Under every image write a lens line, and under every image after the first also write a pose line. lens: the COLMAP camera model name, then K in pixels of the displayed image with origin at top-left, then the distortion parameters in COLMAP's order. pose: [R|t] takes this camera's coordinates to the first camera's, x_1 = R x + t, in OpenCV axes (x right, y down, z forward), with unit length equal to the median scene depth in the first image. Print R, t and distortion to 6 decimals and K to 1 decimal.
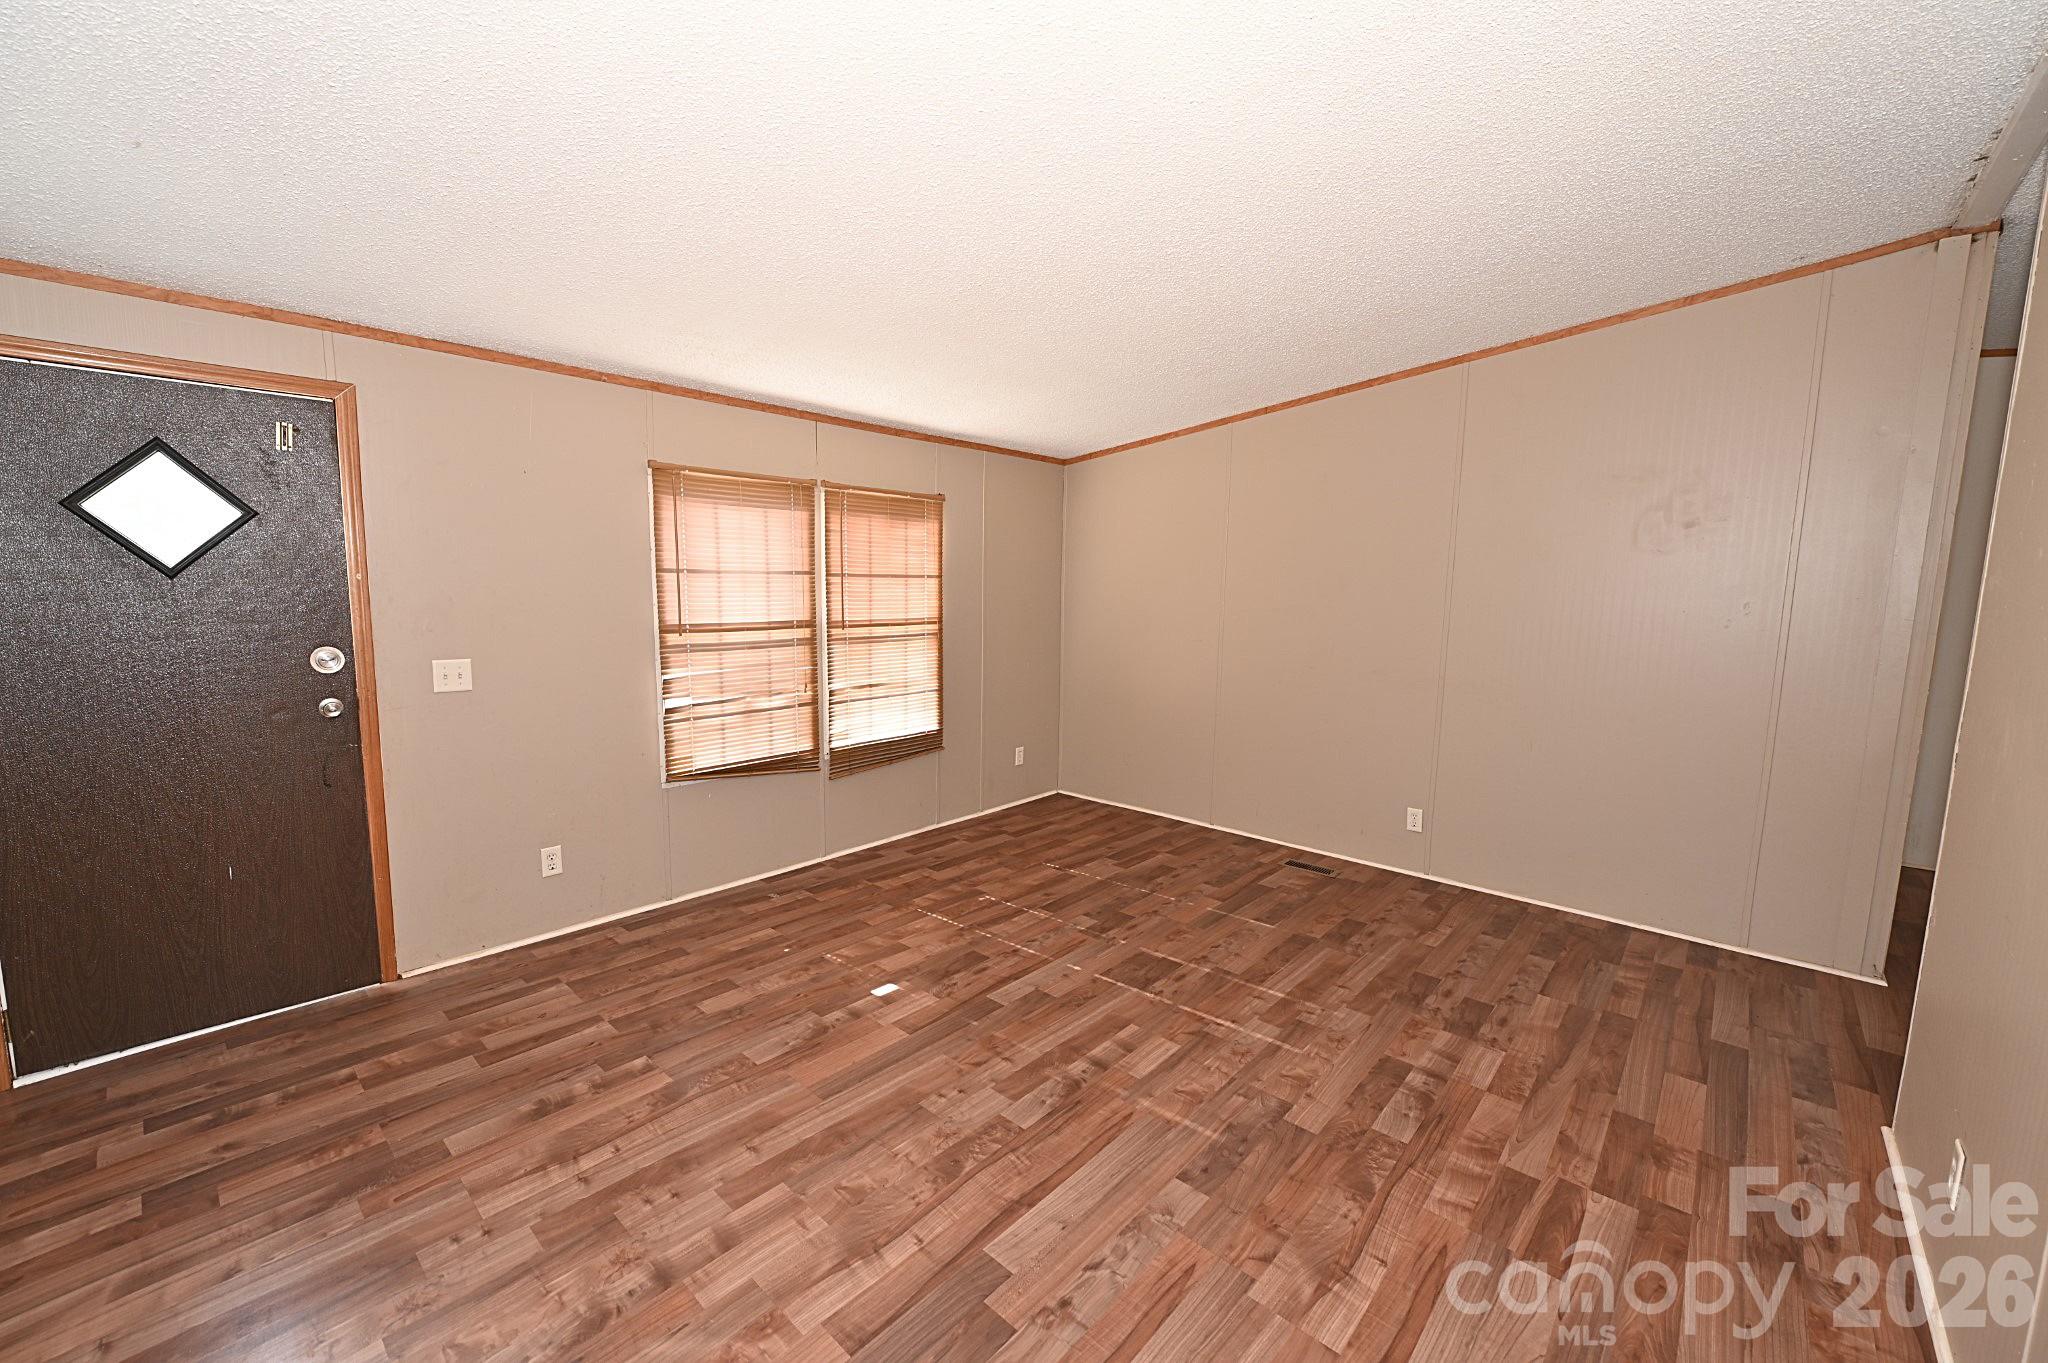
lens RADIAL K [[809.1, 0, 1013.3], [0, 809.1, 722.4], [0, 0, 1]] dist [-0.007014, -0.001263]
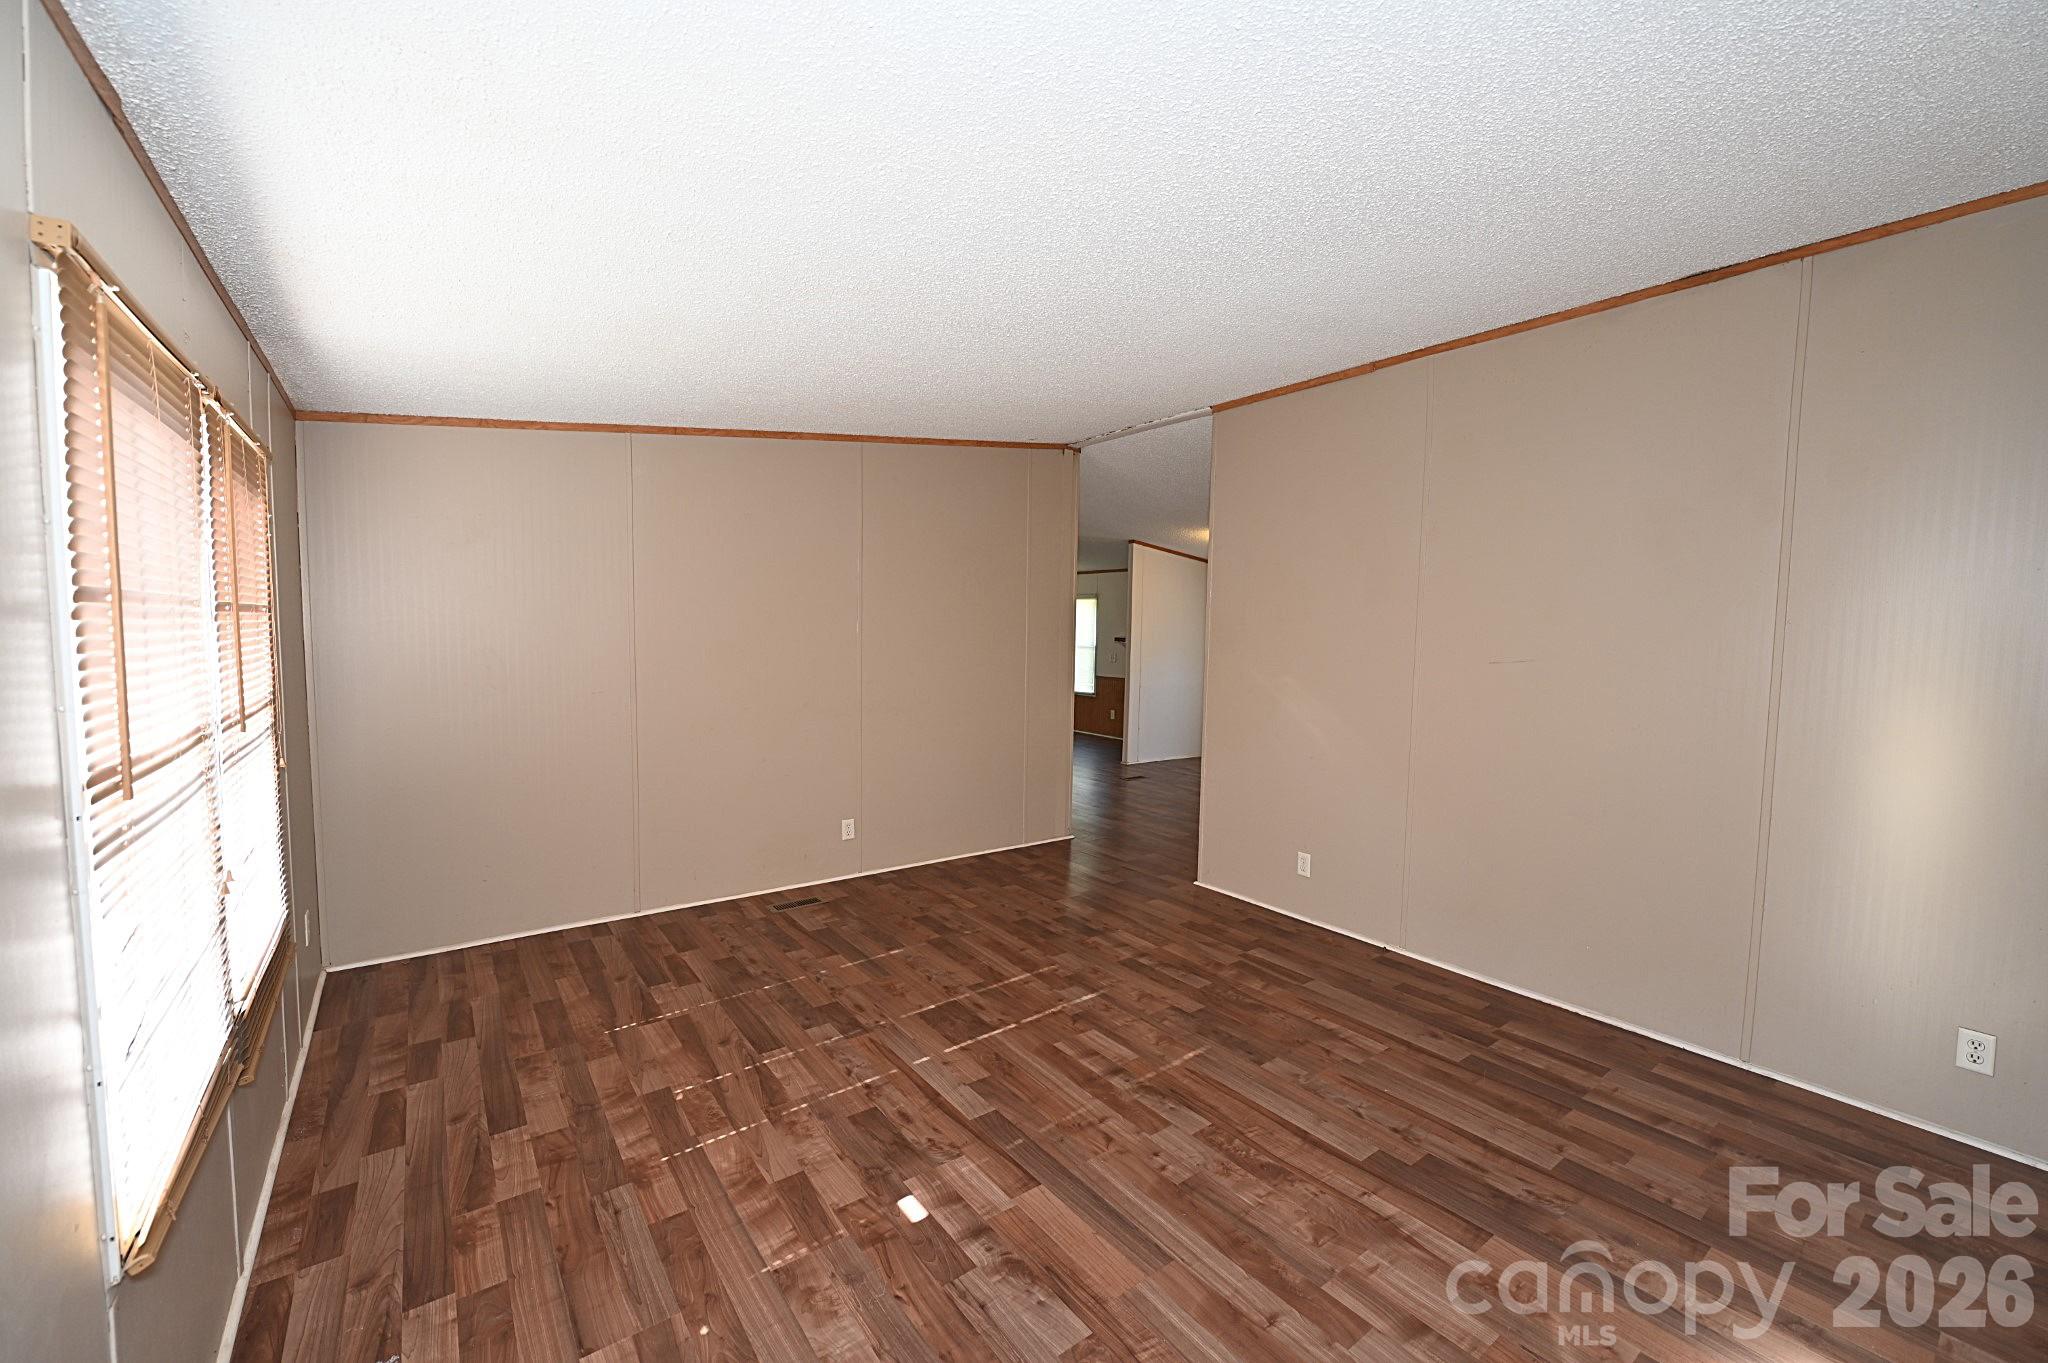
lens RADIAL K [[809.1, 0, 1028.3], [0, 809.1, 685.8], [0, 0, 1]] dist [-0.007014, -0.001263]
pose [[0.185178, -0.078038, 0.979601, -0.701931], [0.152749, 0.987012, 0.049754, -0.123055], [-0.970761, 0.140420, 0.194694, 0.613161]]
